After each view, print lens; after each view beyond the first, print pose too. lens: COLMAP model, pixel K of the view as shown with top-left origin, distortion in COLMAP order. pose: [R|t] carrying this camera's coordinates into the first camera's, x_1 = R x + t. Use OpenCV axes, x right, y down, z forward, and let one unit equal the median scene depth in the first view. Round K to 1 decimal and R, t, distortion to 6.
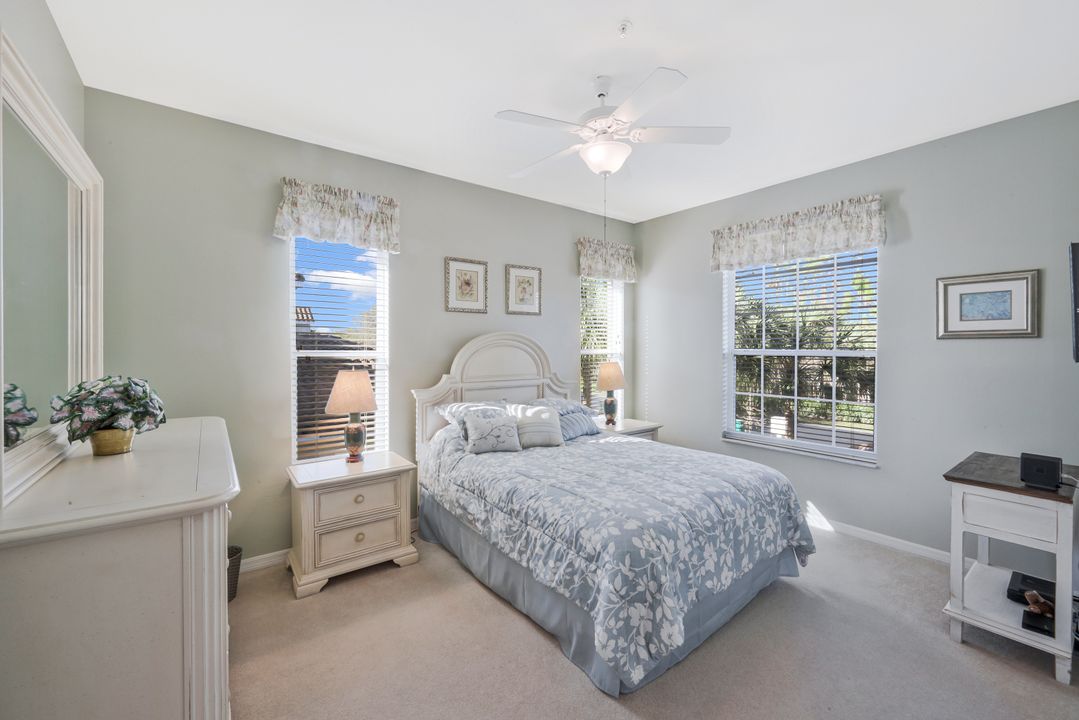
lens RADIAL K [[452.7, 0, 534.8], [0, 452.7, 347.6], [0, 0, 1]] dist [-0.000103, -0.000064]
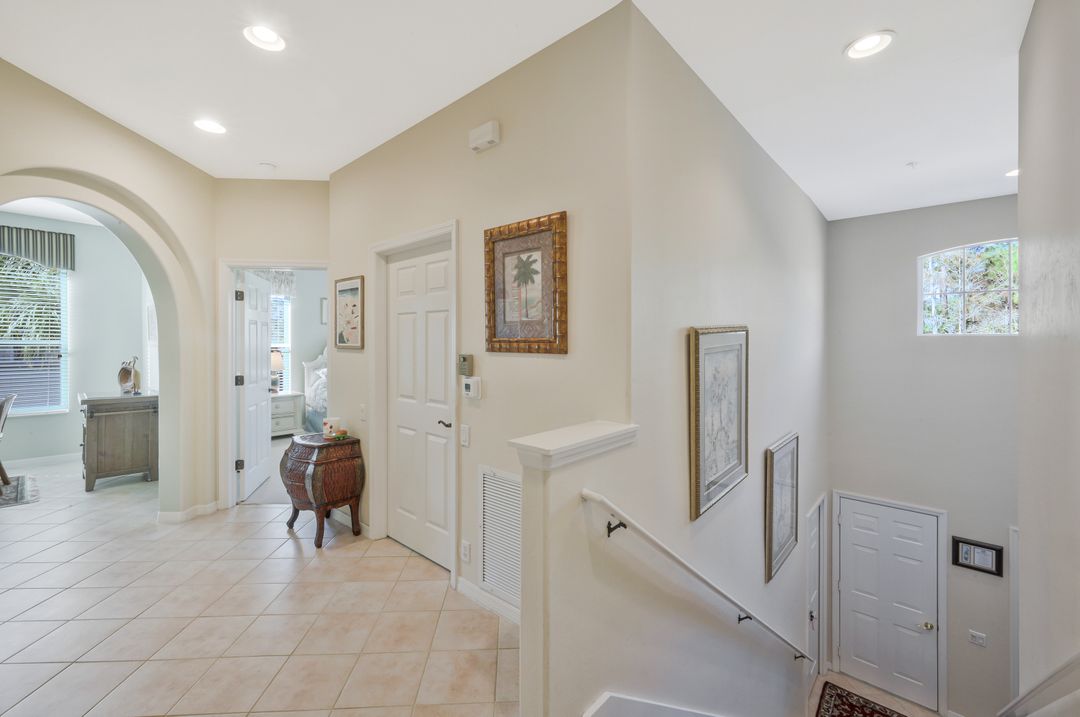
lens RADIAL K [[453.1, 0, 535.3], [0, 453.1, 346.1], [0, 0, 1]] dist [-0.000103, -0.000064]
pose [[0.983718, -0.003019, 0.179692, 0.435663], [0.002153, 0.999985, 0.005017, 0.010767], [-0.179705, -0.004549, 0.983710, -1.332923]]
